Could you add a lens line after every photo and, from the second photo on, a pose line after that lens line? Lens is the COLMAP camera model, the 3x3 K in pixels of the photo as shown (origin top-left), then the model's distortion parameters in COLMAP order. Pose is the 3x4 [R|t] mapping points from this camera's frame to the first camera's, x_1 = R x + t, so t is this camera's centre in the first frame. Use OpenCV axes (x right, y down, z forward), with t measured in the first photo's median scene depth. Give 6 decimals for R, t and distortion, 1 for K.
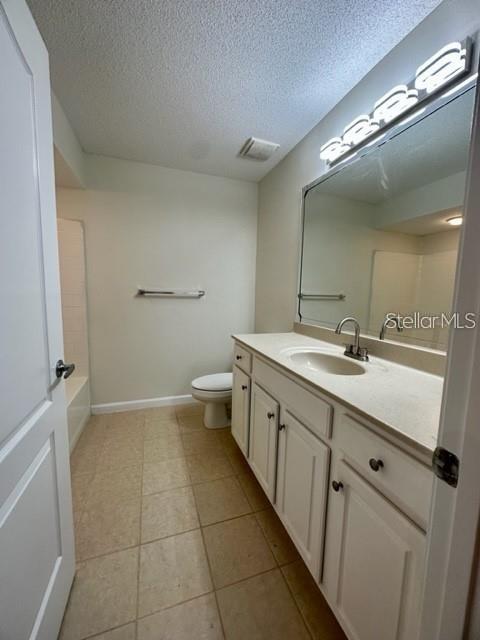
lens RADIAL K [[254.1, 0, 240.1], [0, 254.1, 319.8], [0, 0, 1]] dist [-0.002669, -0.000128]
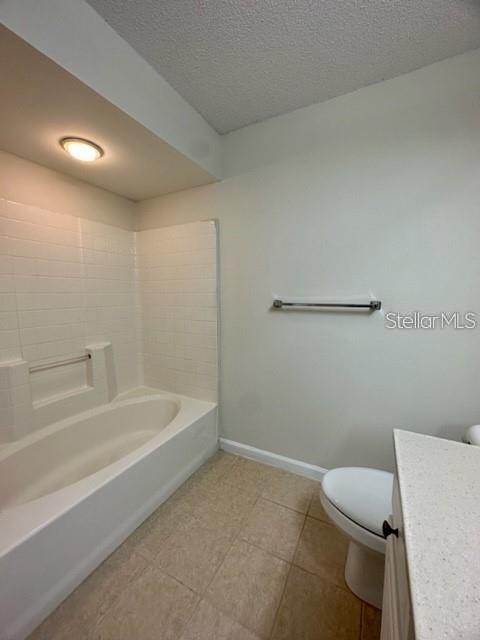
lens RADIAL K [[254.1, 0, 240.3], [0, 254.1, 319.4], [0, 0, 1]] dist [-0.002669, -0.000128]
pose [[0.677558, 0.053694, -0.733507, 0.058869], [-0.061795, 0.997961, 0.015970, -0.073352], [0.732869, 0.034507, 0.679495, 0.465958]]
